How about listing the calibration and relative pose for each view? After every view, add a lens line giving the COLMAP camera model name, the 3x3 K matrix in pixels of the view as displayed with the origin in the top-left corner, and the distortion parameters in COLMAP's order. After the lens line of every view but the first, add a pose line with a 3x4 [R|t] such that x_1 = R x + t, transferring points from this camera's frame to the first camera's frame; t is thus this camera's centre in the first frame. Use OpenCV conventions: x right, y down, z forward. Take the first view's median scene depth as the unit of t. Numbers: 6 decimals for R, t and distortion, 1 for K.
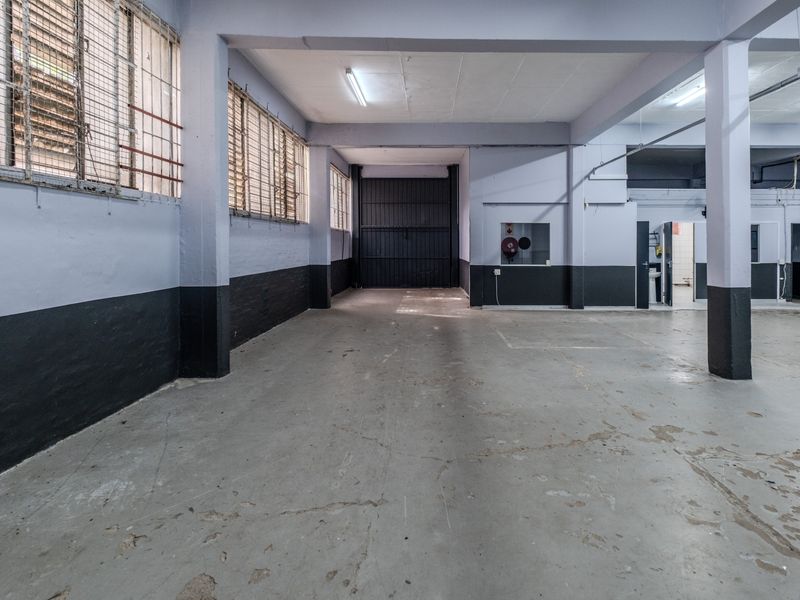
lens RADIAL K [[413.6, 0, 424.9], [0, 413.6, 248.2], [0, 0, 1]] dist [0.001232, -0.000598]
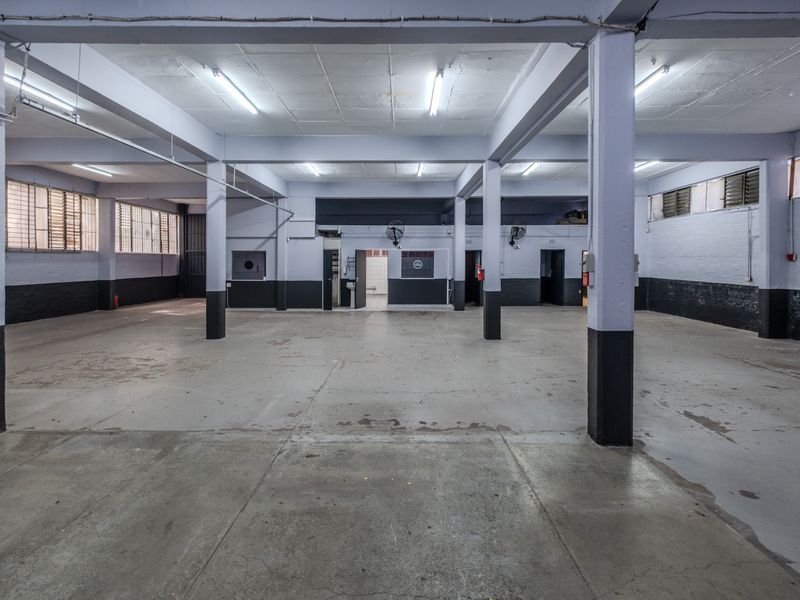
lens RADIAL K [[406.7, 0, 399.3], [0, 406.7, 257.3], [0, 0, 1]] dist [0.003734, 0.000435]
pose [[0.999955, -0.001977, -0.009261, 0.798732], [0.001824, 0.999862, -0.016505, -0.014689], [0.009293, 0.016488, 0.999821, -0.429035]]
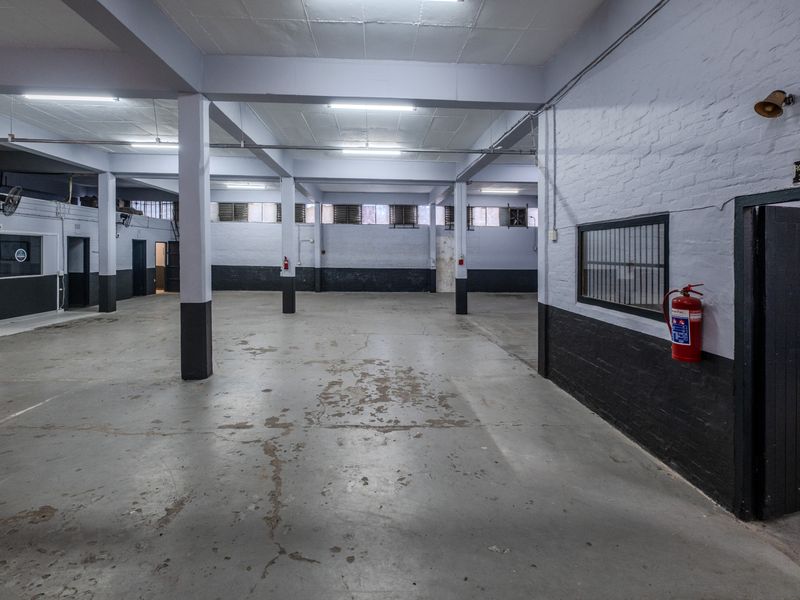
lens RADIAL K [[406.7, 0, 399.3], [0, 406.7, 257.3], [0, 0, 1]] dist [0.003734, 0.000435]
pose [[-0.064429, -0.010425, 0.997868, -0.236114], [-0.007542, 0.999922, 0.009960, -0.026154], [-0.997894, -0.006884, -0.064502, 0.251868]]
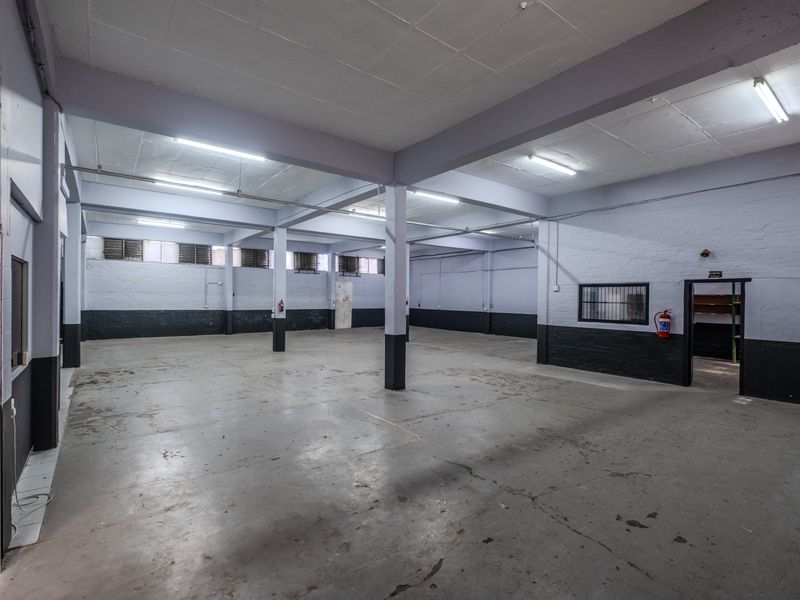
lens RADIAL K [[386.9, 0, 400.0], [0, 386.9, 300.0], [0, 0, 1]] dist [-0.001832, -0.001529]
pose [[-0.613183, -0.012675, 0.789839, -0.240200], [-0.006189, 0.999918, 0.011241, -0.030053], [-0.789917, 0.002005, -0.613211, 0.968674]]
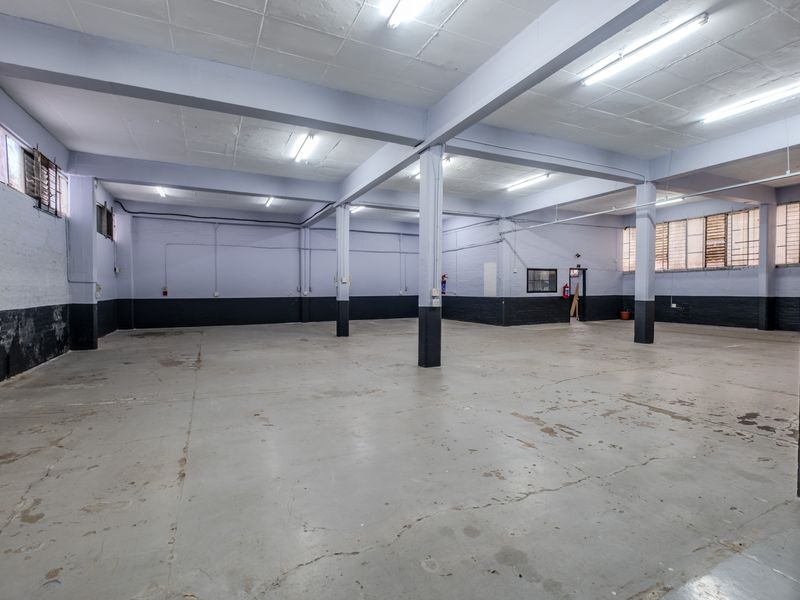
lens RADIAL K [[386.9, 0, 400.0], [0, 386.9, 300.0], [0, 0, 1]] dist [-0.001832, -0.001529]
pose [[-0.902644, 0.017791, -0.430021, 1.343518], [0.004204, 0.999462, 0.032525, 0.009116], [0.430368, 0.027550, -0.902233, 1.126616]]
